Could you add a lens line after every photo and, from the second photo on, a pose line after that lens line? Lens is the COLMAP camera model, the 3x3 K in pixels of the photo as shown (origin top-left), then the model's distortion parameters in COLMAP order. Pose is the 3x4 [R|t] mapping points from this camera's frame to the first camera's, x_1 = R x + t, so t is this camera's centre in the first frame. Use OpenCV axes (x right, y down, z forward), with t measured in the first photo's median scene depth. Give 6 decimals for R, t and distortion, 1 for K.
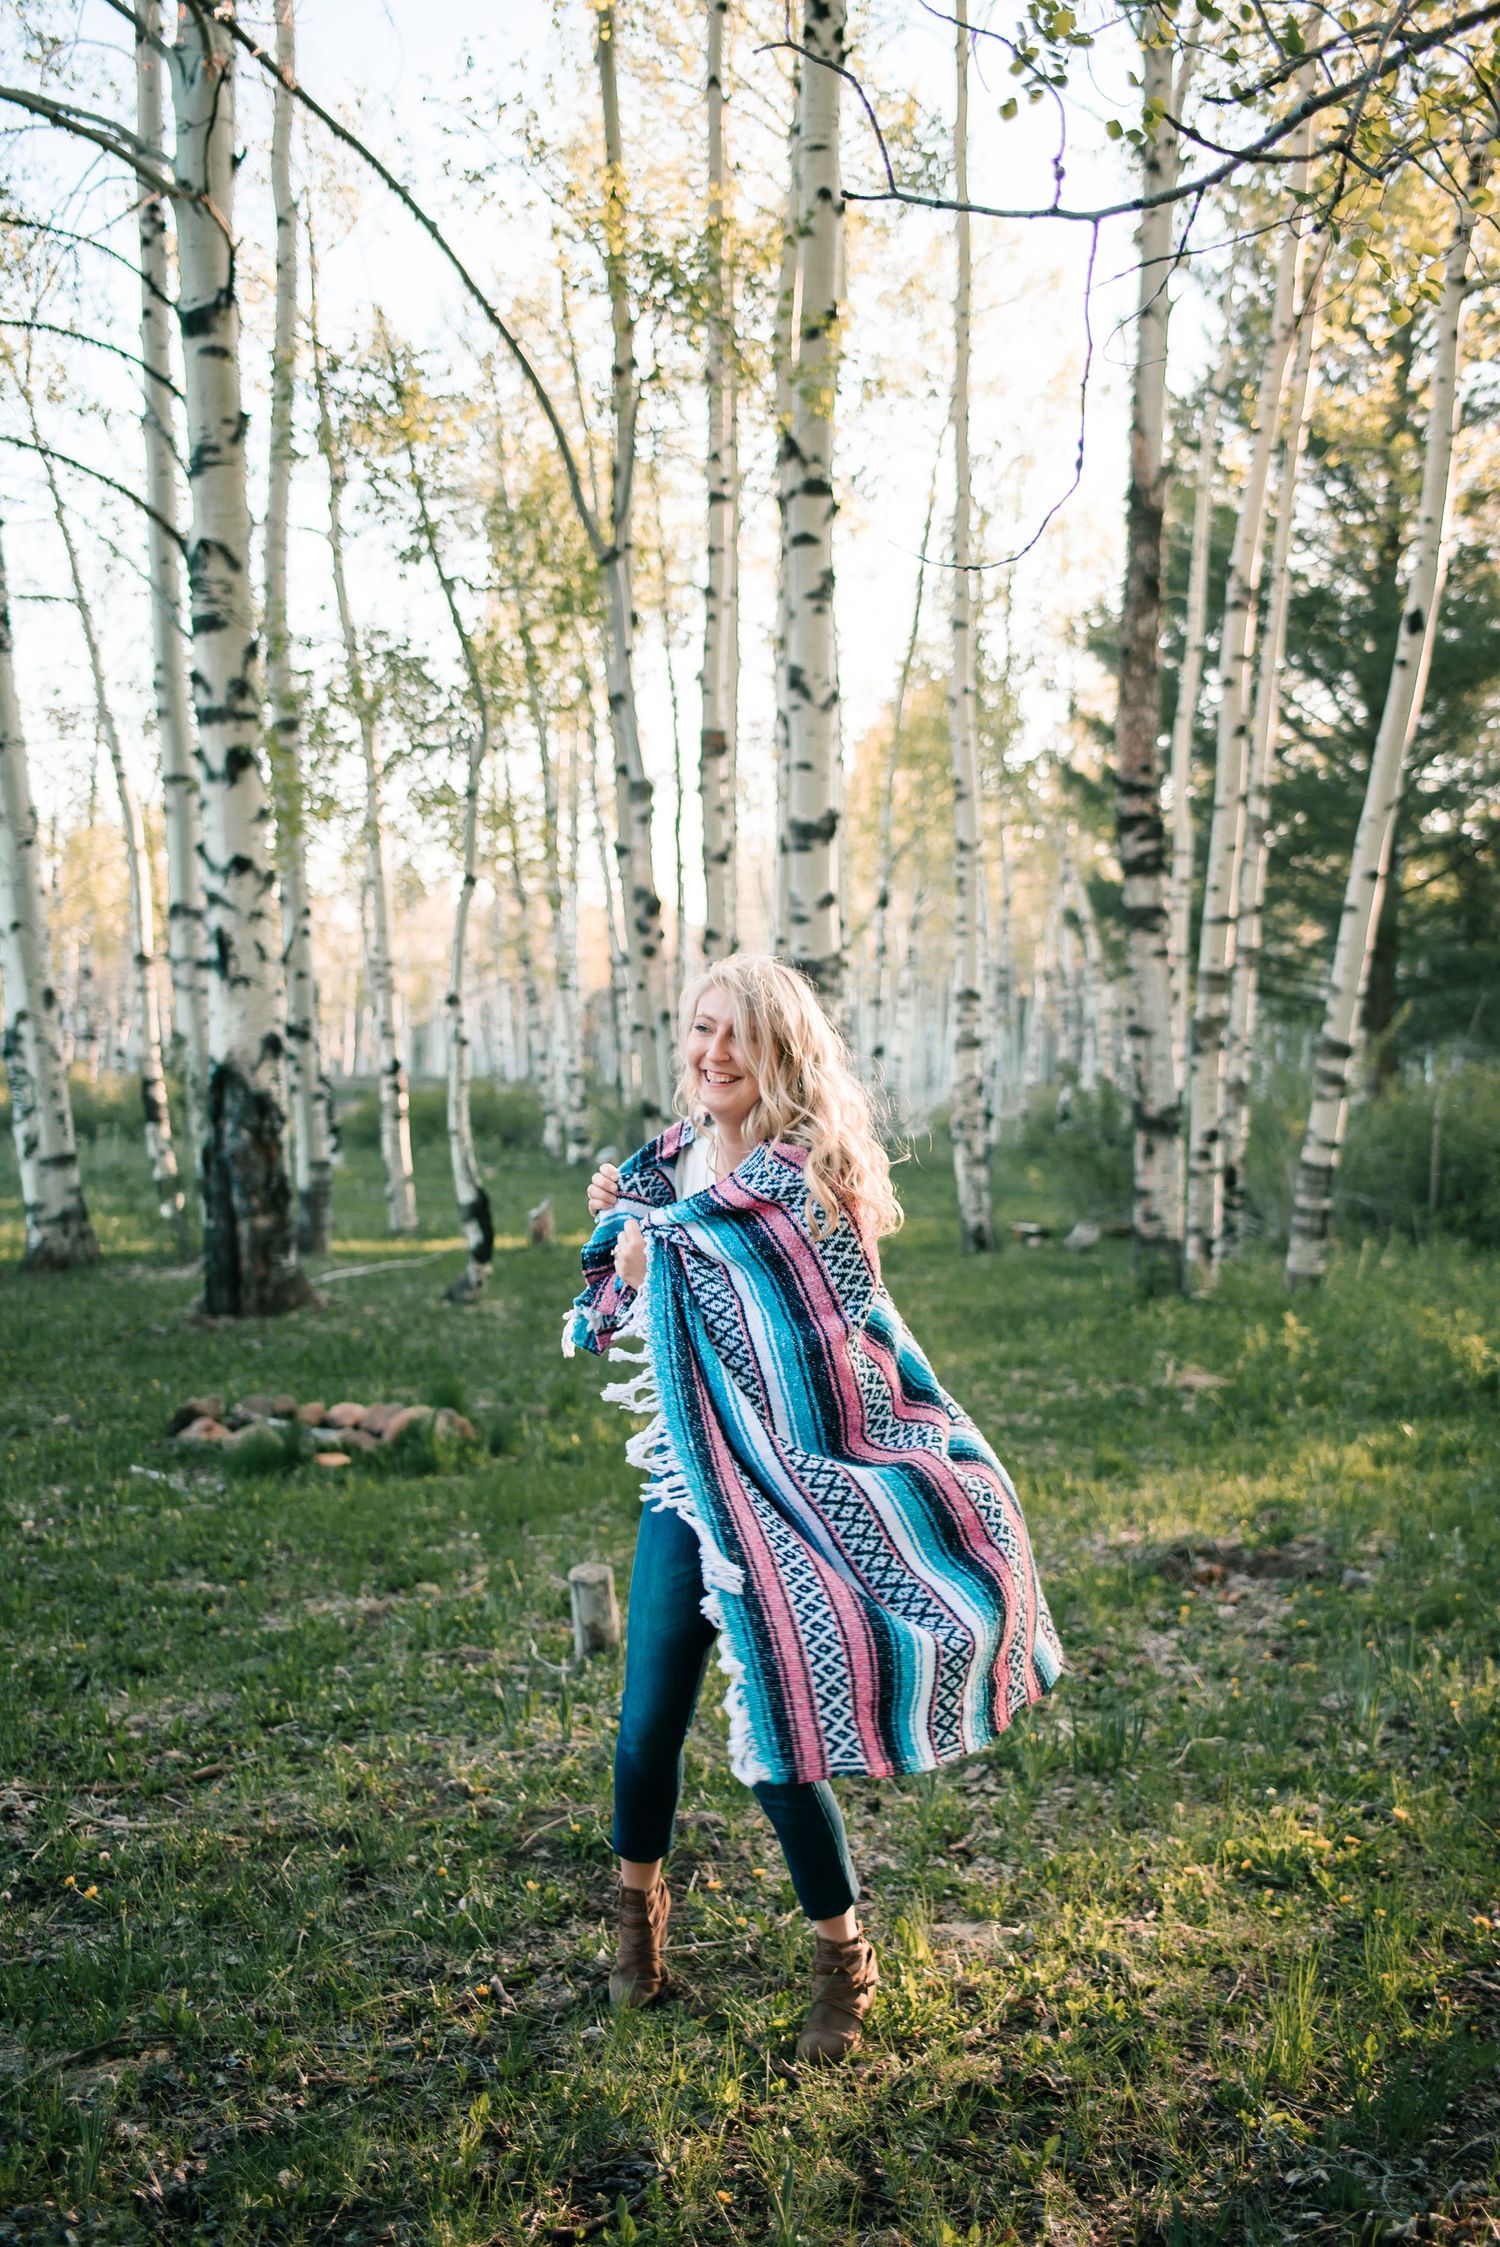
lens RADIAL K [[2246.2, 0, 744.8], [0, 2246.2, 1169.2], [0, 0, 1]] dist [-0.111257, 0.107782]
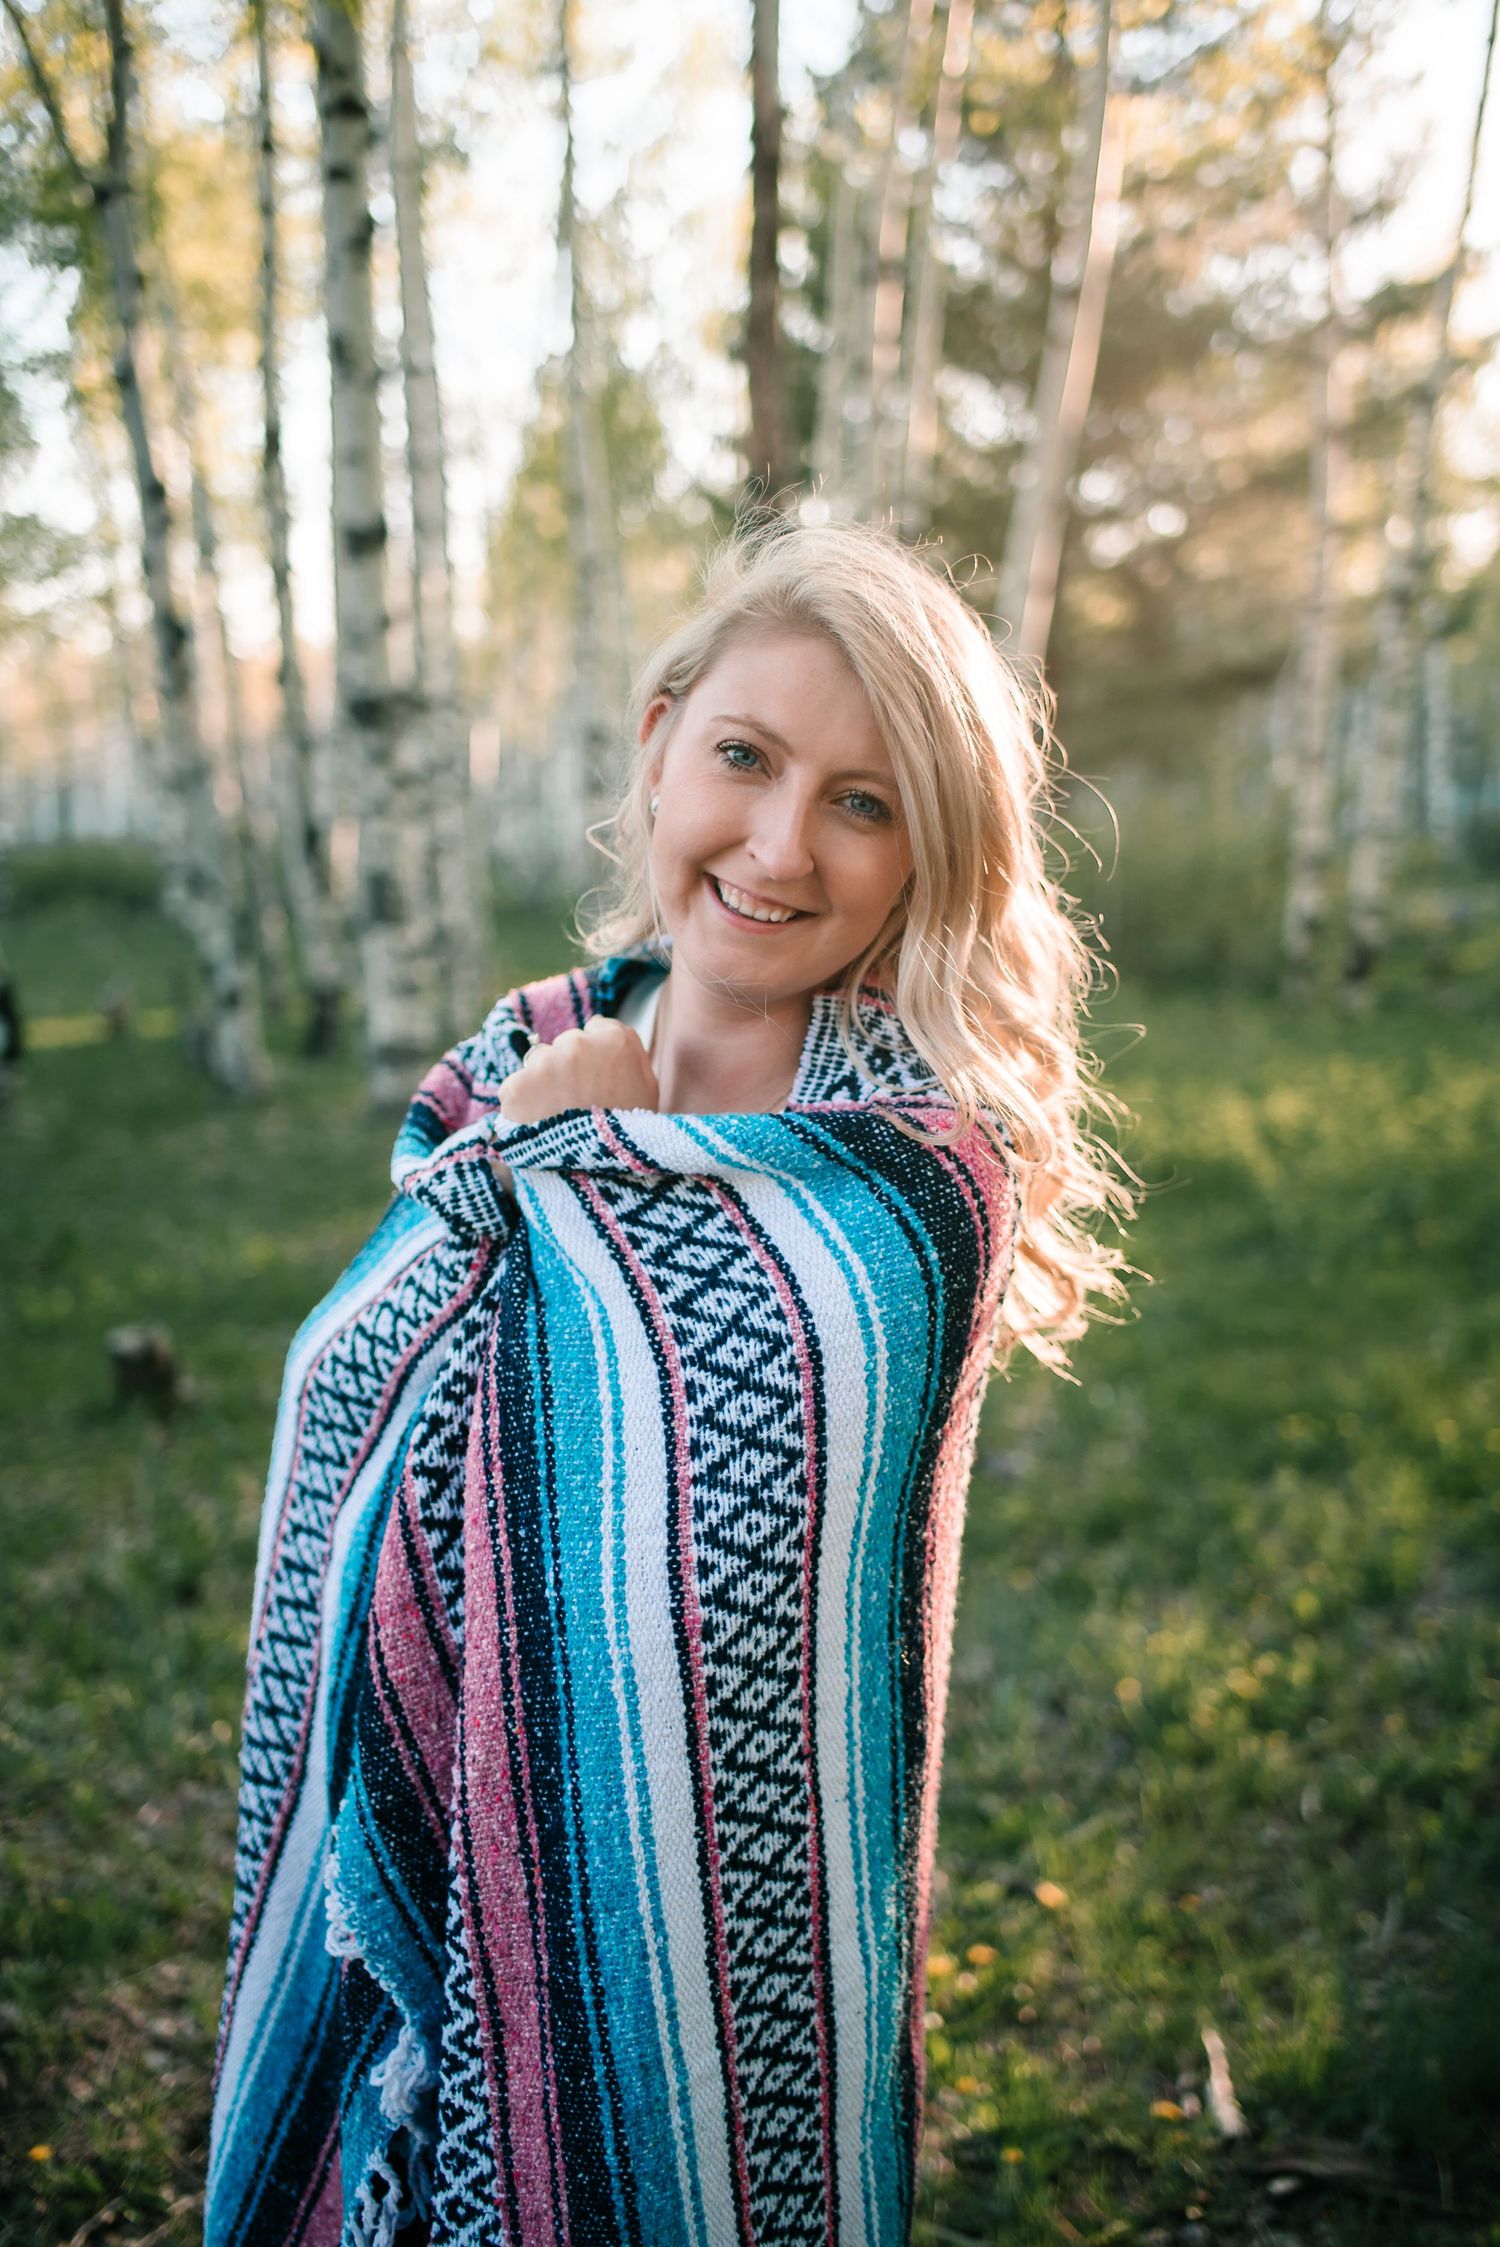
lens RADIAL K [[2246.2, 0, 744.8], [0, 2246.2, 1169.2], [0, 0, 1]] dist [-0.111257, 0.107782]
pose [[0.989777, -0.048752, 0.134030, 0.048685], [0.033438, 0.992892, 0.114224, -0.007468], [-0.138646, -0.108574, 0.984372, 0.144369]]
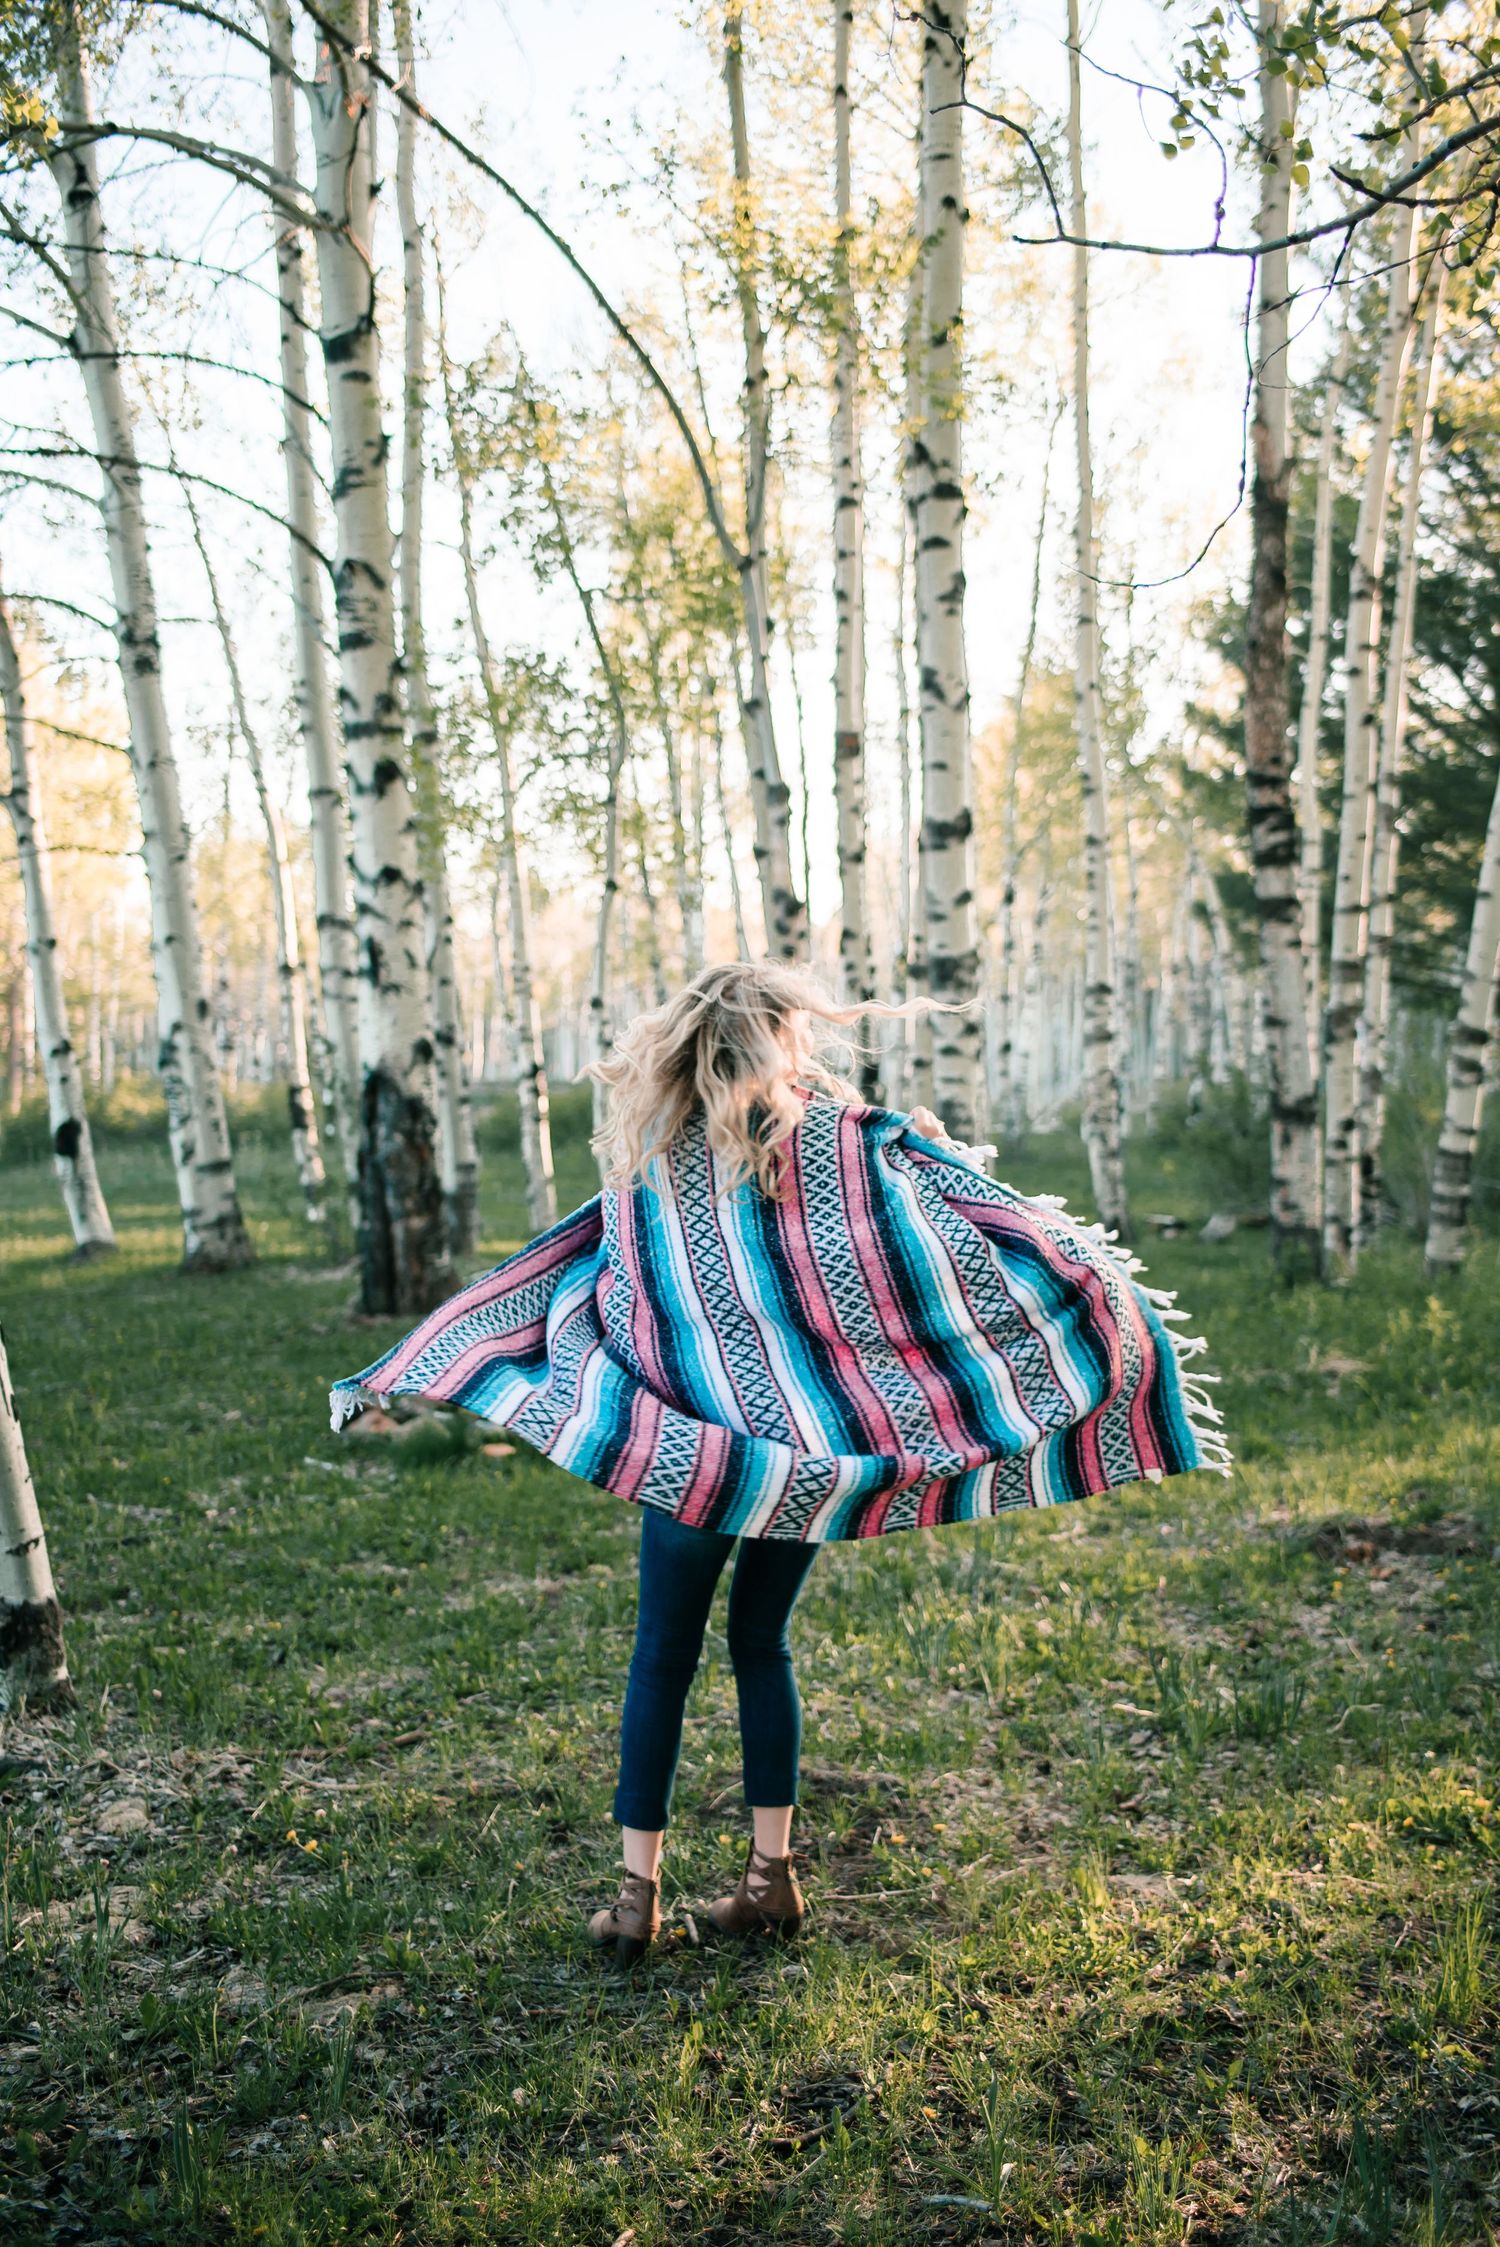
lens RADIAL K [[2246.2, 0, 744.8], [0, 2246.2, 1169.2], [0, 0, 1]] dist [-0.111257, 0.107782]
pose [[0.998304, -0.015911, -0.056005, -0.007428], [0.015899, 0.999873, -0.000649, 0.001951], [0.056008, -0.000243, 0.998430, -0.017318]]
